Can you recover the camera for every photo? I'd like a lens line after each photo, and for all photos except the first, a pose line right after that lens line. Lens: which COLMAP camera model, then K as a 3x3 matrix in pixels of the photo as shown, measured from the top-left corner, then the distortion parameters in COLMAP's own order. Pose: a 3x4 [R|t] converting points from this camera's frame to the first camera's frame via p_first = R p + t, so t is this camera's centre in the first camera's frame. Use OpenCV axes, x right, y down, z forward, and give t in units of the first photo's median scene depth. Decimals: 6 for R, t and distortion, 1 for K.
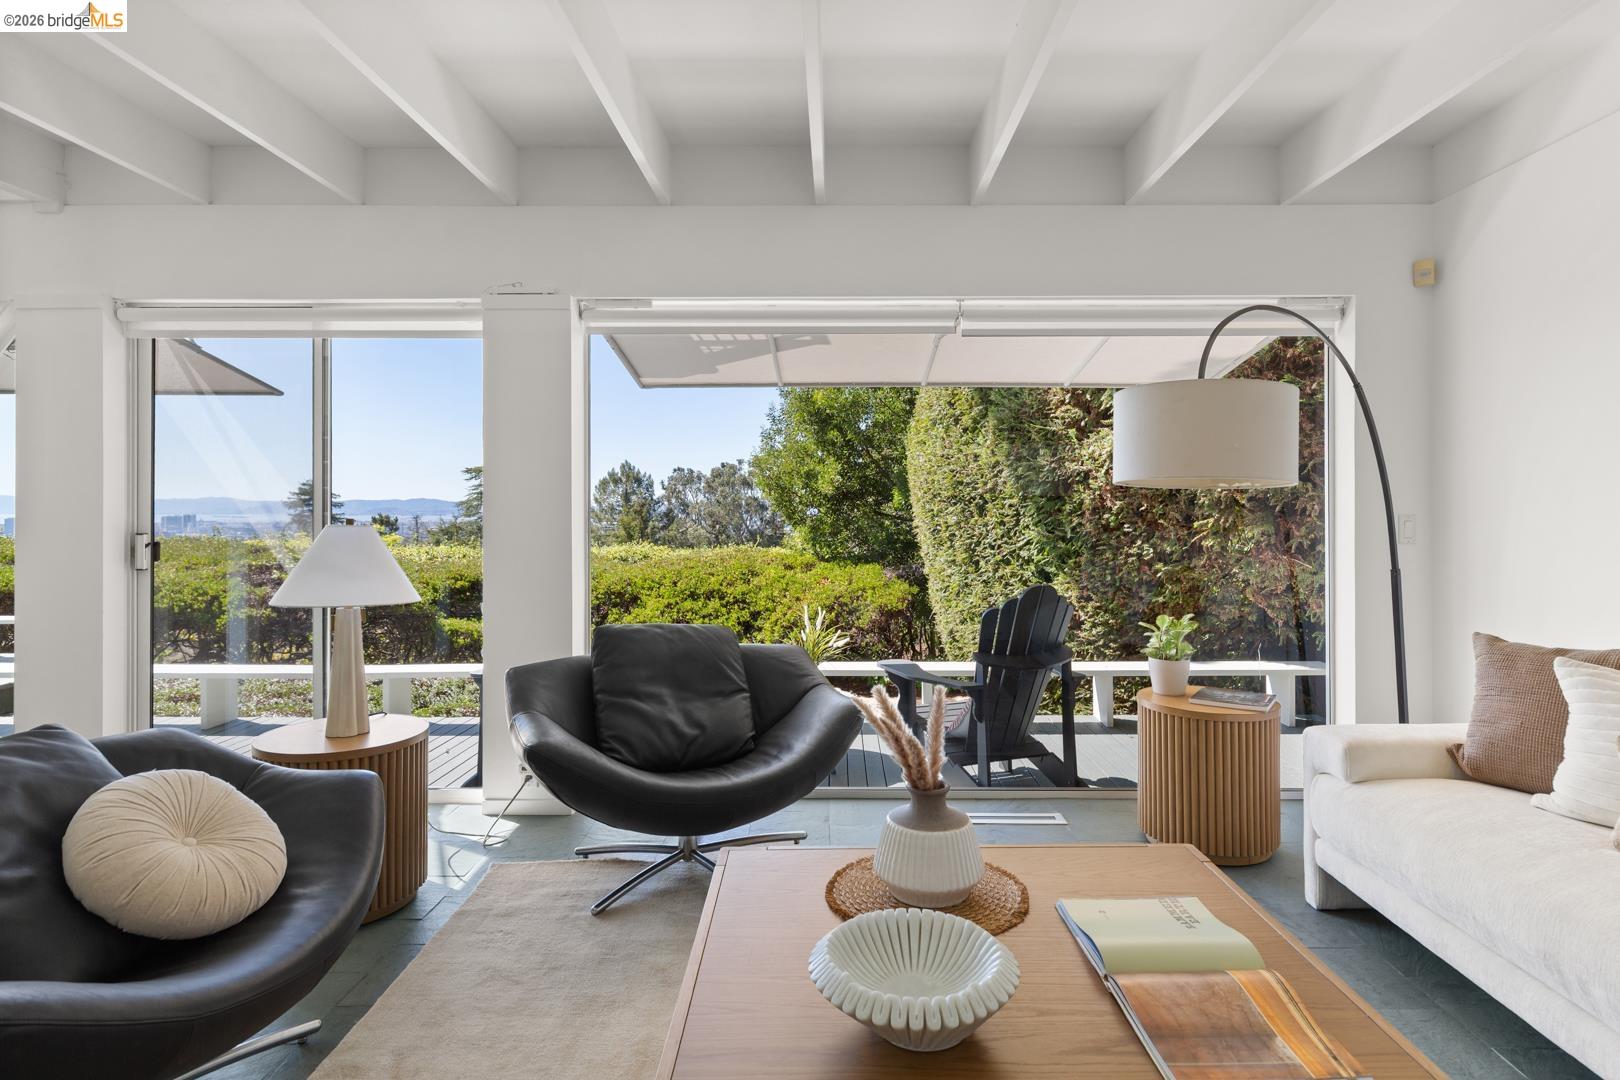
lens RADIAL K [[881.5, 0, 830.2], [0, 881.5, 499.9], [0, 0, 1]] dist [0.003958, -0.000164]
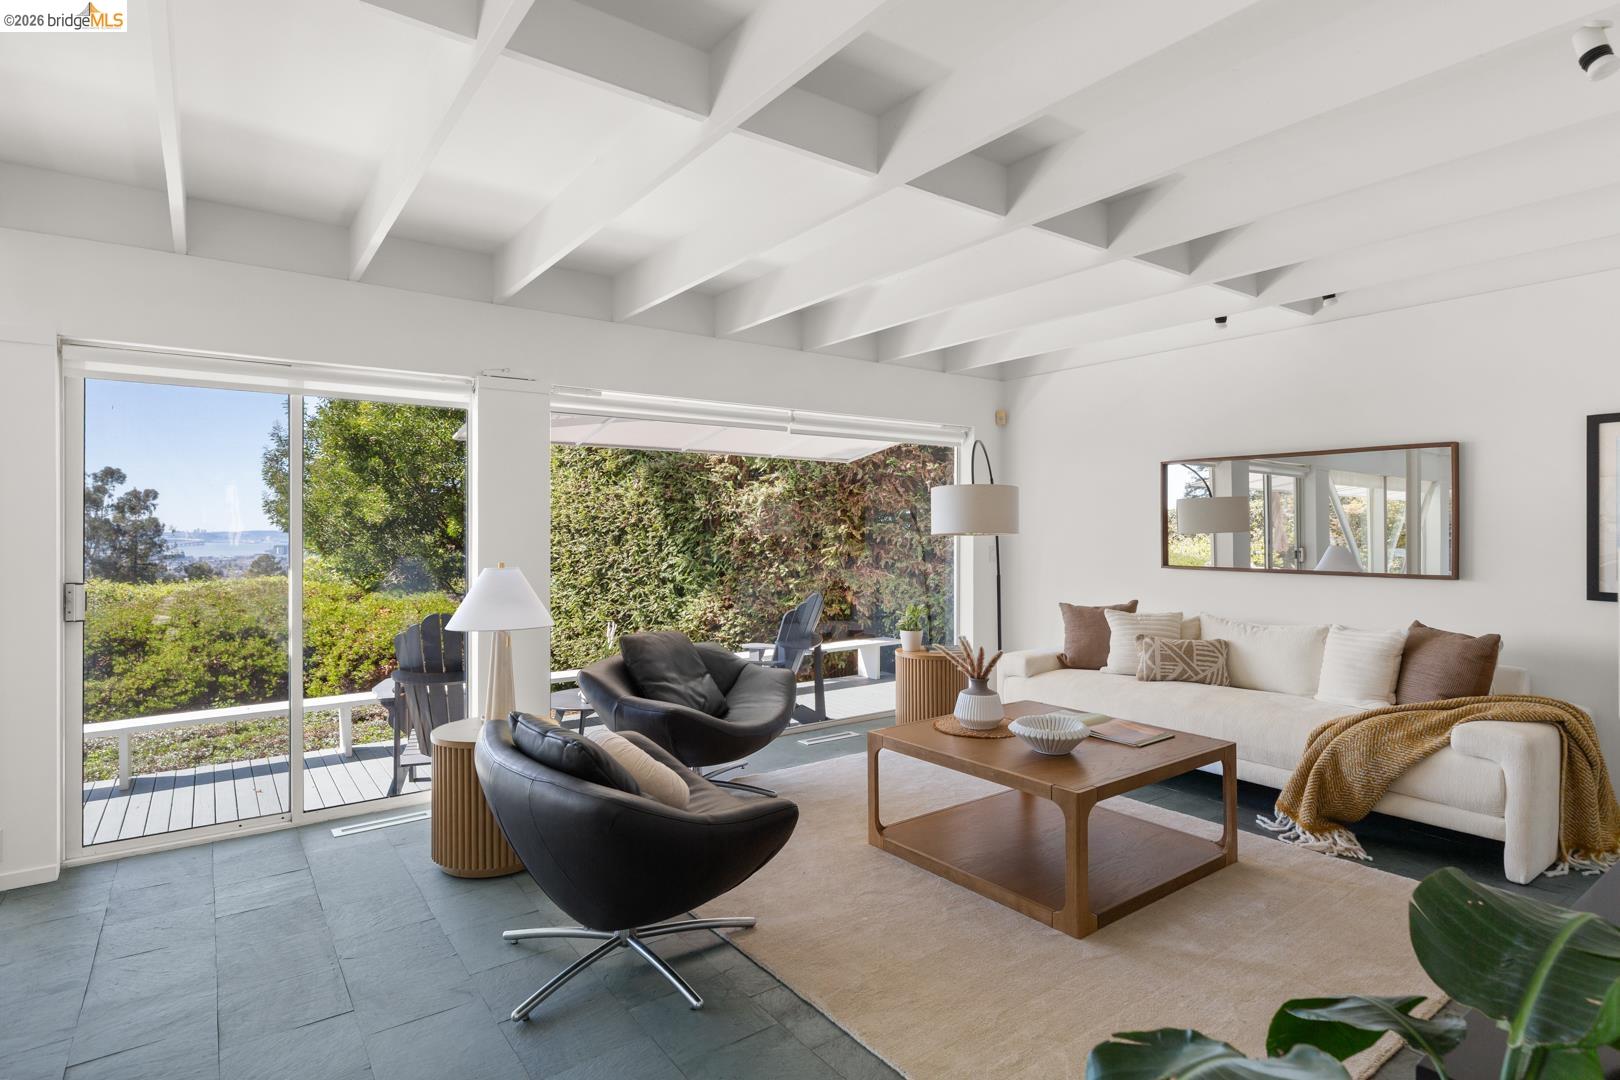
lens RADIAL K [[841.0, 0, 824.3], [0, 841.0, 527.1], [0, 0, 1]] dist [0.002283, -0.001059]
pose [[0.800184, -0.000745, 0.599754, -0.318264], [-0.002164, 0.999989, 0.004130, -0.013338], [-0.599751, -0.004603, 0.800174, -0.096439]]
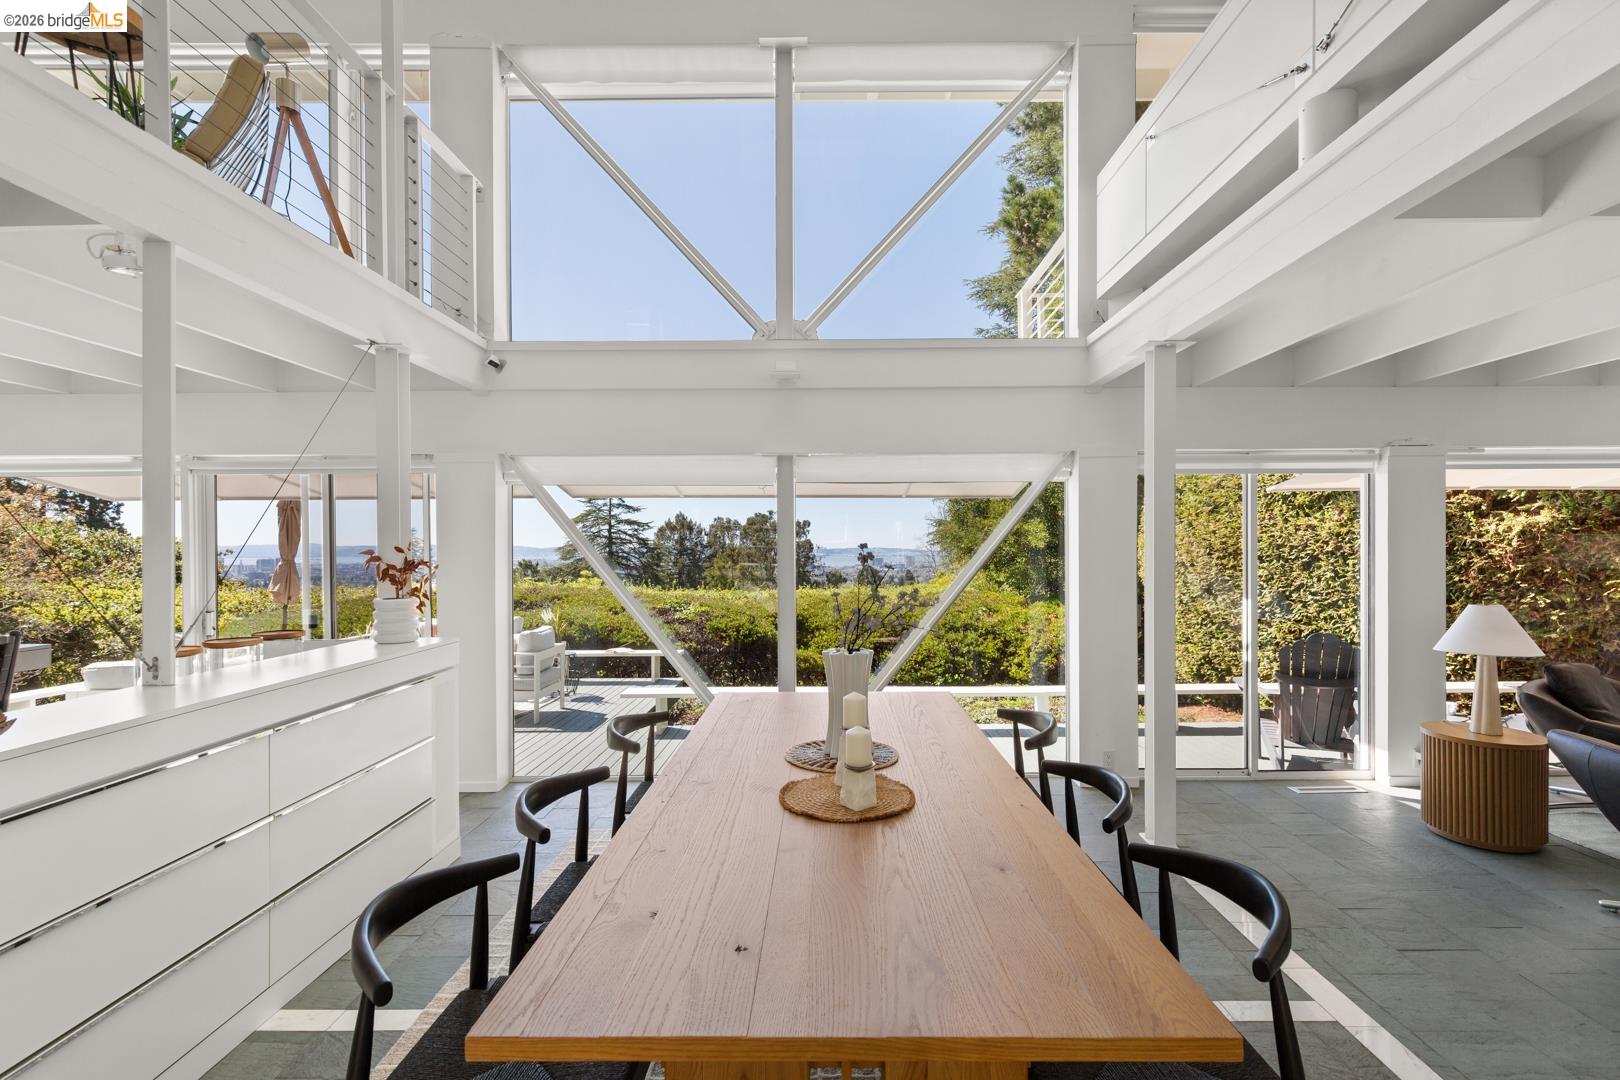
lens RADIAL K [[734.2, 0, 813.3], [0, 734.2, 542.0], [0, 0, 1]] dist [-0.000962, 0.000015]
pose [[0.999957, -0.007407, -0.005598, -0.620757], [0.007409, 0.999972, 0.000354, -0.034368], [0.005595, -0.000396, 0.999984, -0.124780]]
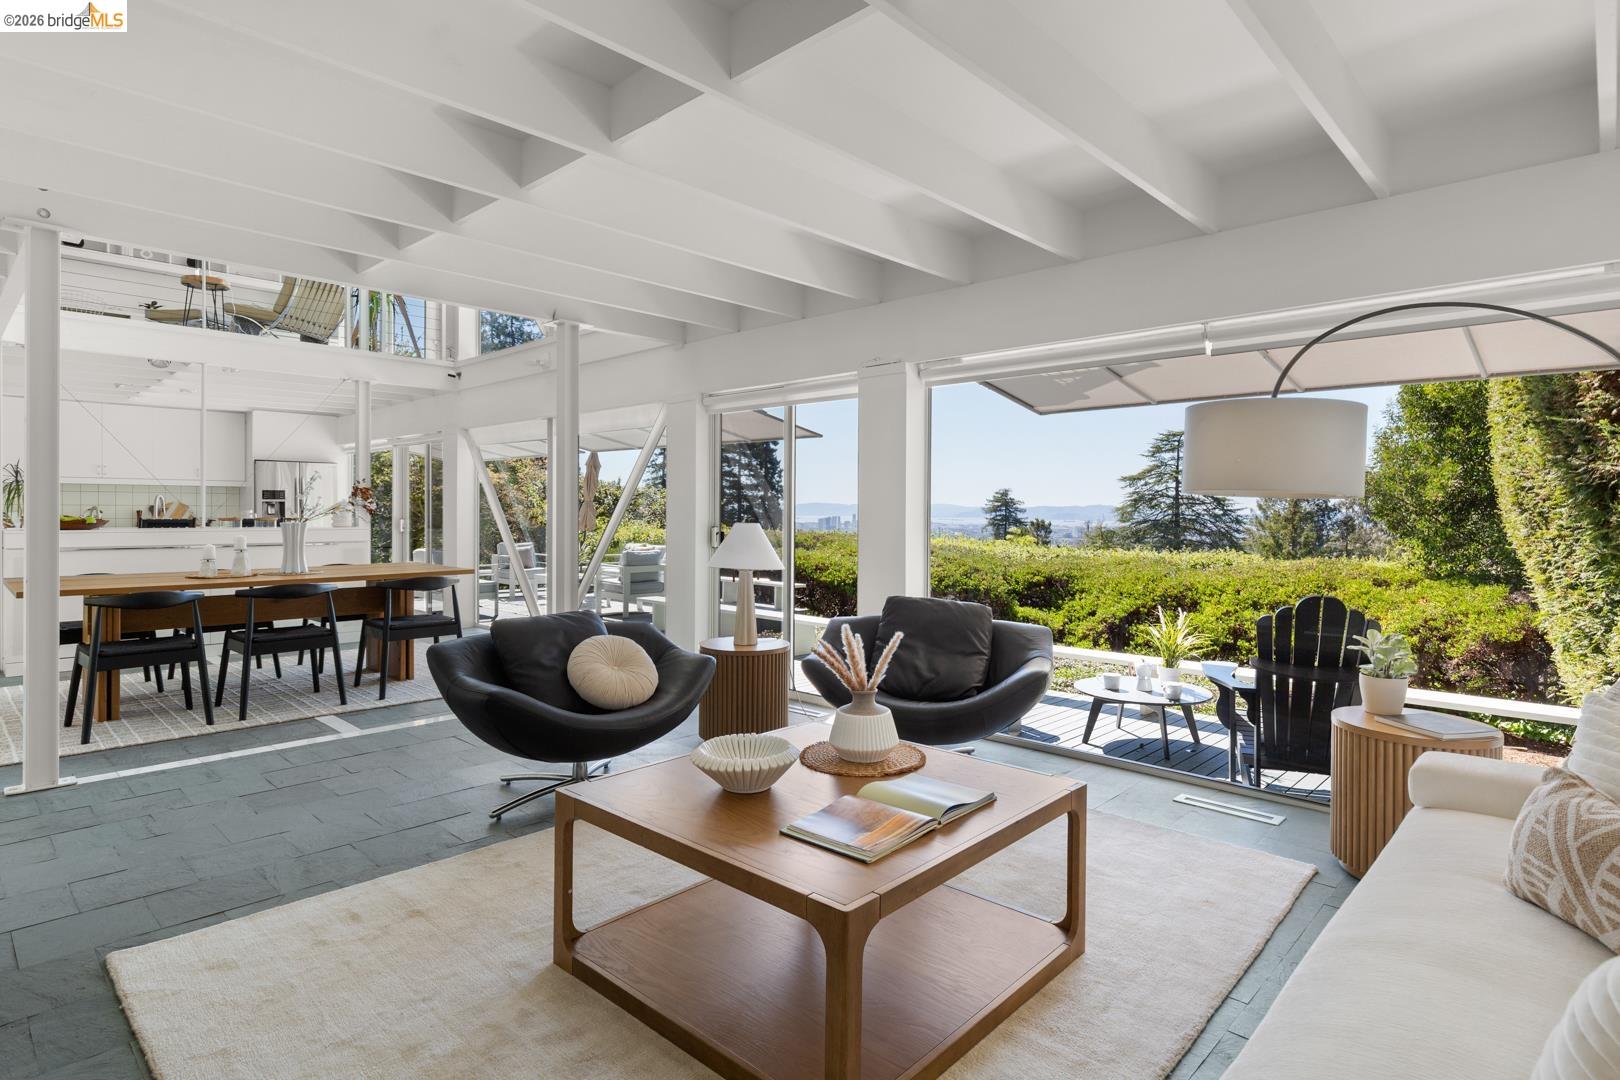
lens RADIAL K [[849.5, 0, 815.3], [0, 849.5, 519.3], [0, 0, 1]] dist [-0.002192, 0.000562]
pose [[0.727717, 0.012107, -0.685771, 0.236517], [-0.001907, 0.999876, 0.015629, -0.001368], [0.685875, -0.010066, 0.727650, -0.036245]]
